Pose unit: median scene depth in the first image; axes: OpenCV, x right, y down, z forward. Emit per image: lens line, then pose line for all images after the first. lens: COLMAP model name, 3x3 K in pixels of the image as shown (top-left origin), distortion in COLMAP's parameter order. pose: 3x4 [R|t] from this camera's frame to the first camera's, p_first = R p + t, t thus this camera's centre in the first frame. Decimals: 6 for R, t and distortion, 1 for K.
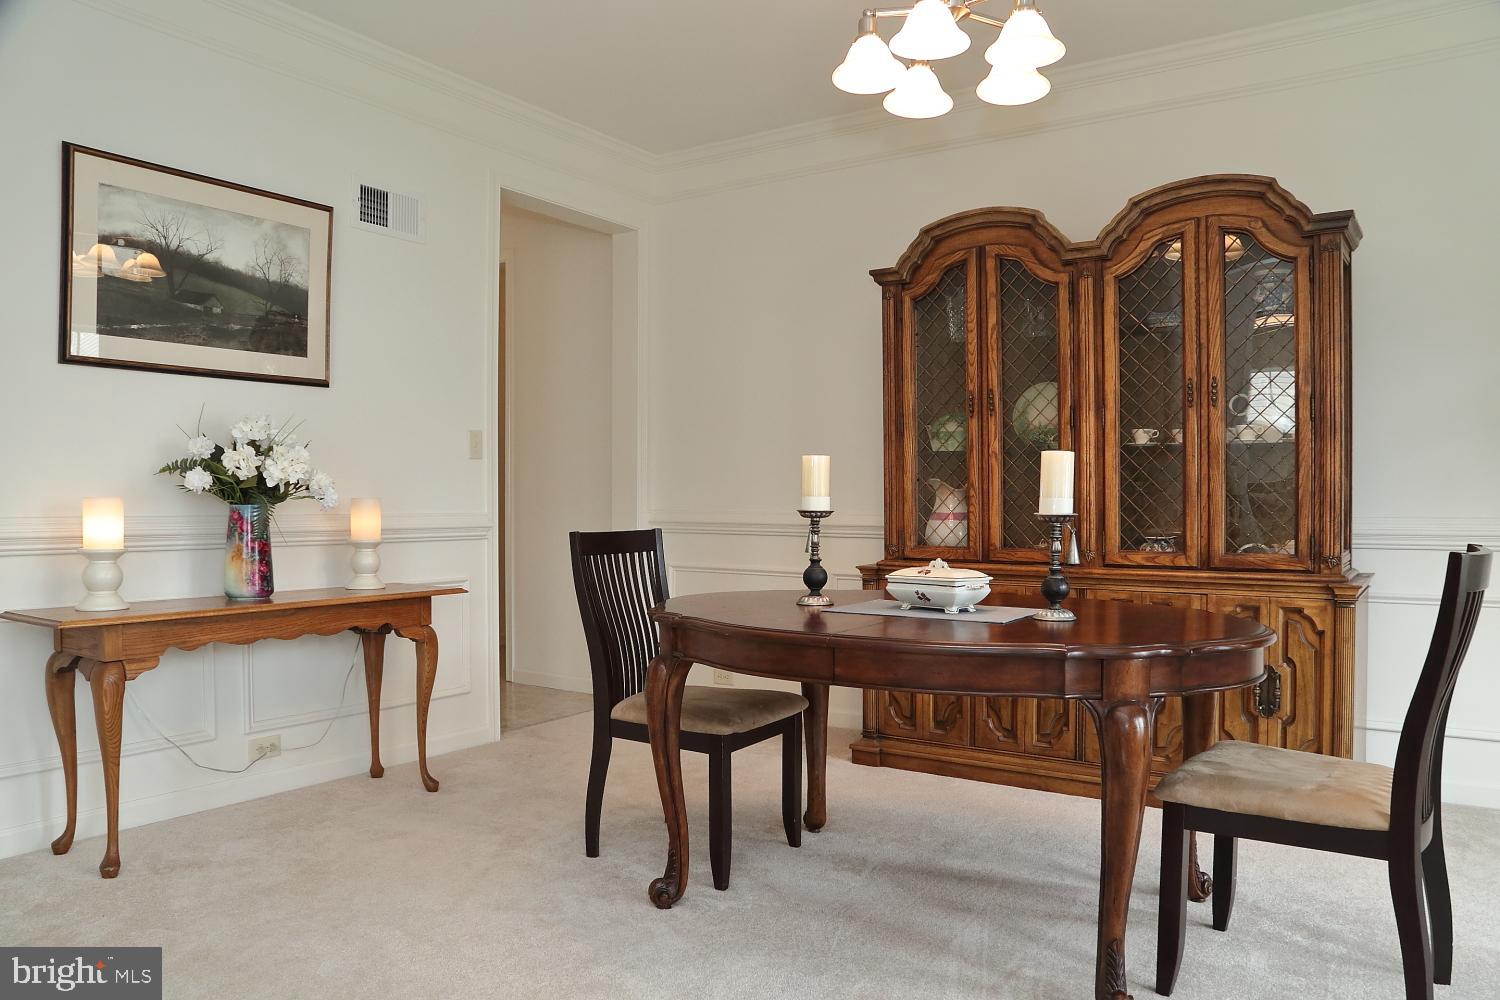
lens RADIAL K [[1040.7, 0, 749.9], [0, 1040.7, 508.1], [0, 0, 1]] dist [-0.121314, 0.073901]
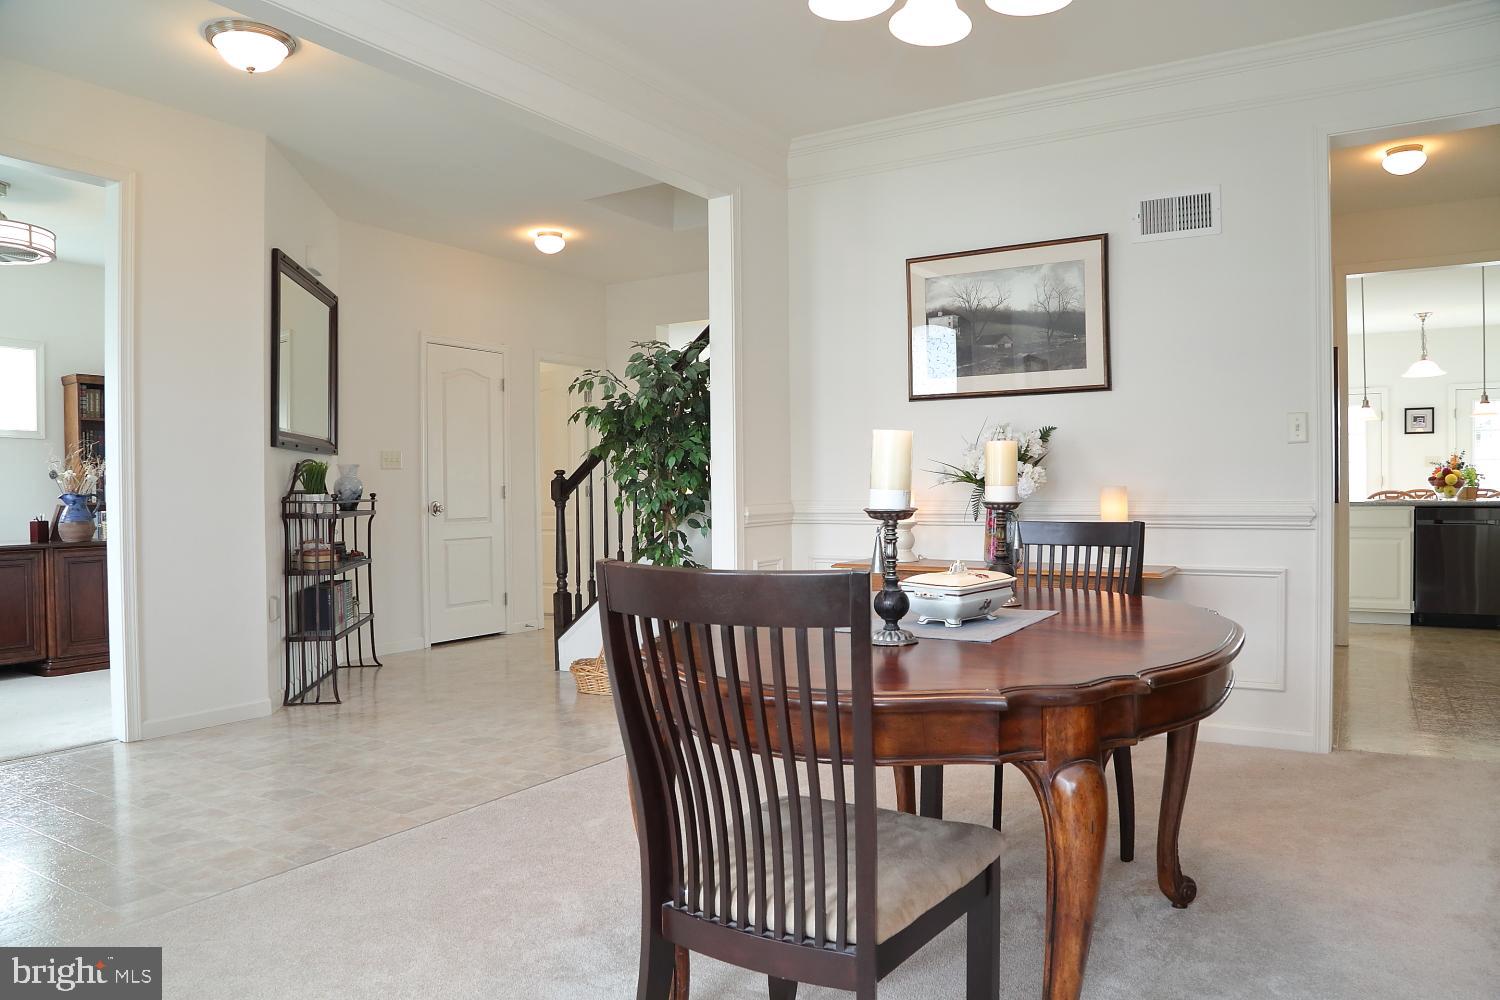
lens RADIAL K [[1040.7, 0, 749.9], [0, 1040.7, 508.1], [0, 0, 1]] dist [-0.121314, 0.073901]
pose [[0.043039, 0.017851, -0.998914, 0.817237], [0.001599, 0.999838, 0.017936, -0.007605], [0.999072, -0.002369, 0.043004, 0.609187]]
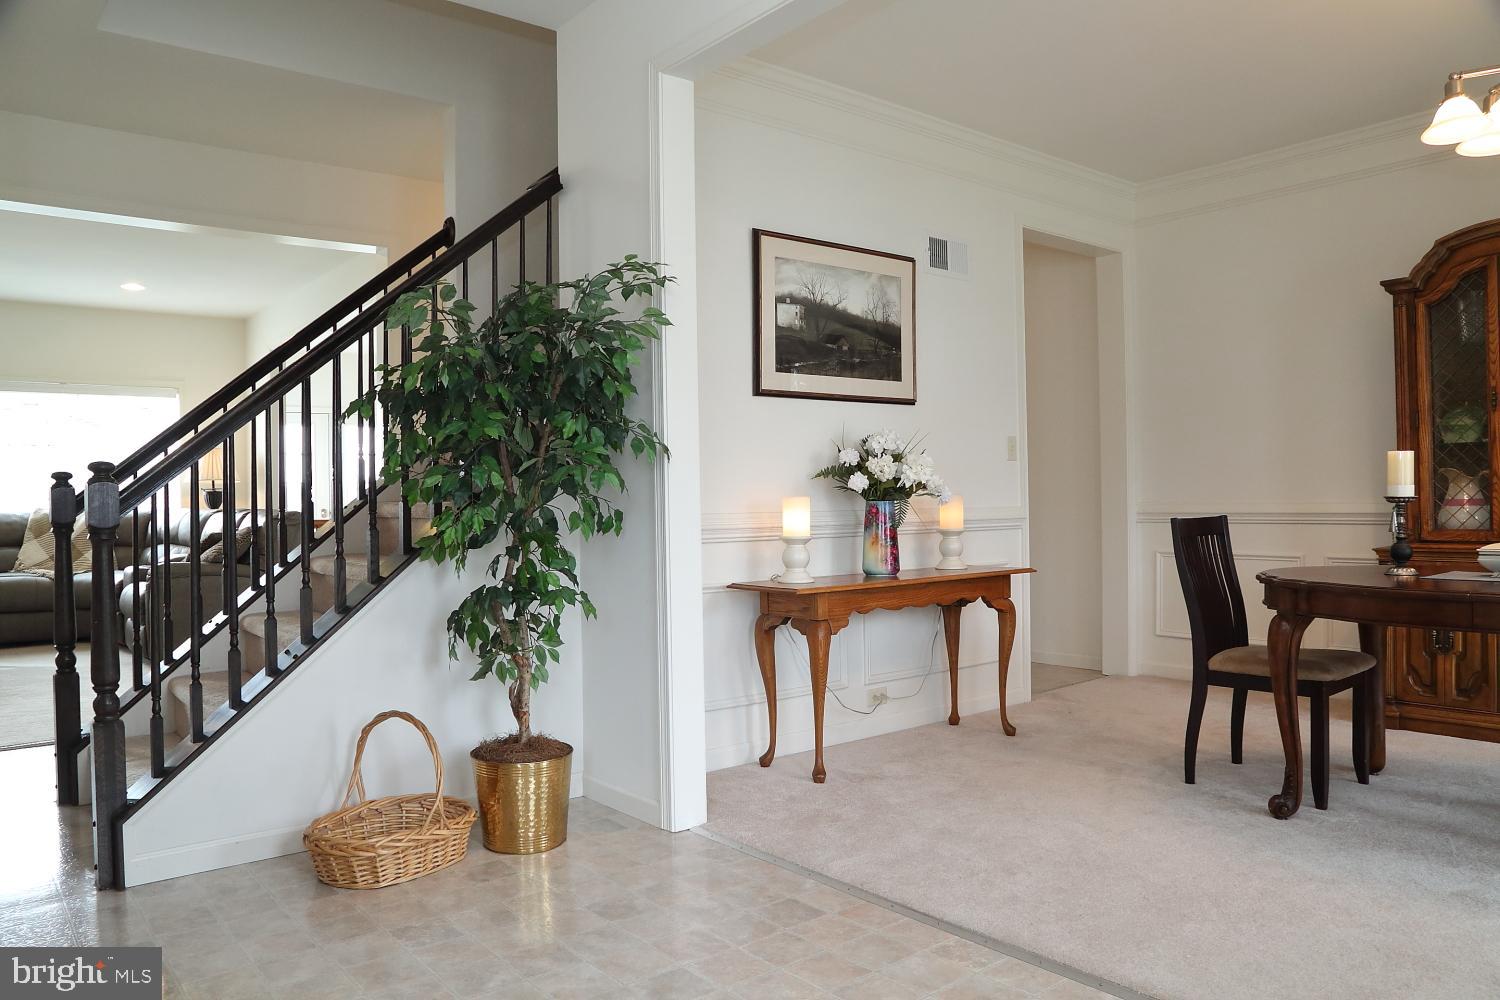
lens RADIAL K [[1040.7, 0, 749.9], [0, 1040.7, 508.1], [0, 0, 1]] dist [-0.121314, 0.073901]
pose [[0.952802, -0.015206, -0.303210, -0.253819], [0.015668, 0.999877, -0.000906, 0.003955], [0.303187, -0.003888, 0.952923, -0.278306]]
